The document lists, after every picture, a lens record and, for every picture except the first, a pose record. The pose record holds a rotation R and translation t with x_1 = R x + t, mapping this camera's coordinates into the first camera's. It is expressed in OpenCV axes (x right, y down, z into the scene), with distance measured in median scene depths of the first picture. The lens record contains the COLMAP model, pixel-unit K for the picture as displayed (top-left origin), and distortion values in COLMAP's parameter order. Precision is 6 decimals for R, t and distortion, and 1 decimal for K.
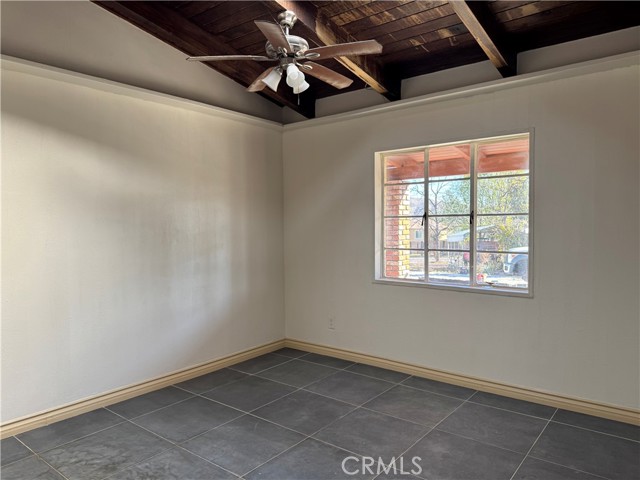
lens RADIAL K [[447.6, 0, 320.8], [0, 447.6, 240.6], [0, 0, 1]] dist [0.006559, -0.012660]
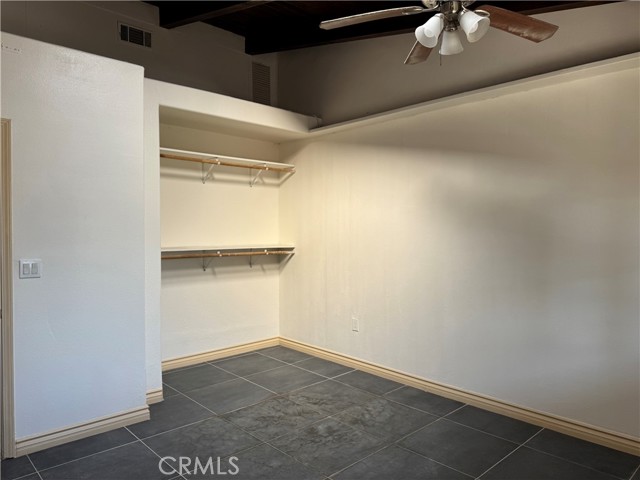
lens RADIAL K [[447.6, 0, 321.3], [0, 447.6, 236.0], [0, 0, 1]] dist [0.006559, -0.012660]
pose [[-0.131038, 0.022319, -0.991126, 0.699913], [-0.039806, 0.998822, 0.027755, -0.043420], [0.990578, 0.043090, -0.129995, 0.927504]]
